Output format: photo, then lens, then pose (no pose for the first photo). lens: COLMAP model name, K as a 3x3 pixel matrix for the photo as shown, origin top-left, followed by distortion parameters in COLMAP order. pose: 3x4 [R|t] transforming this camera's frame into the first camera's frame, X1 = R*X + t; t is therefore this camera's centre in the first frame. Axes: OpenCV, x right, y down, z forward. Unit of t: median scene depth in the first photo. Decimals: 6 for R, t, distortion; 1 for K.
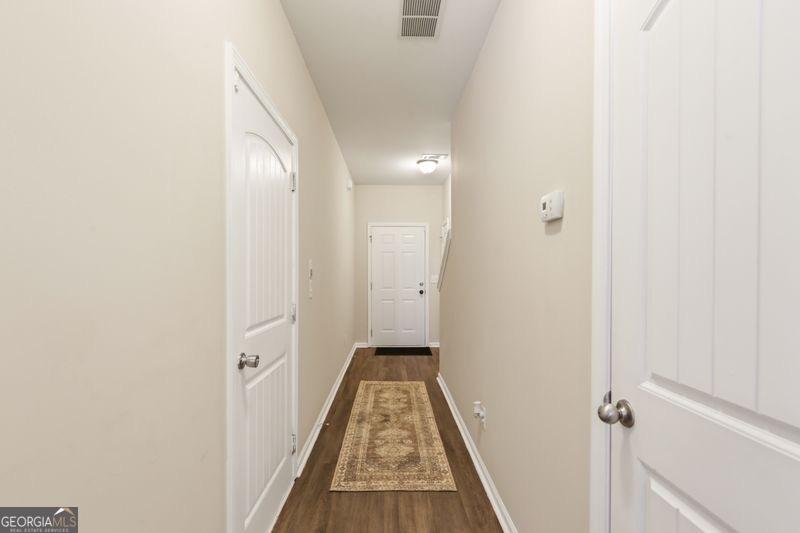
lens RADIAL K [[370.3, 0, 399.7], [0, 370.3, 269.6], [0, 0, 1]] dist [-0.036485, 0.009744]
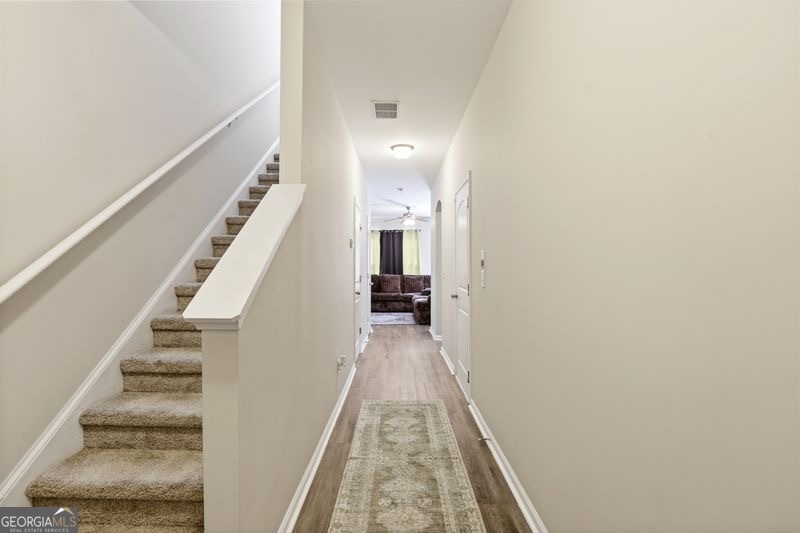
lens RADIAL K [[370.3, 0, 397.7], [0, 370.3, 268.9], [0, 0, 1]] dist [-0.036485, 0.009744]
pose [[-0.999680, 0.007673, 0.024097, -0.028712], [0.007675, 0.999971, -0.000040, 0.023760], [-0.024096, 0.000145, -0.999710, 1.886026]]
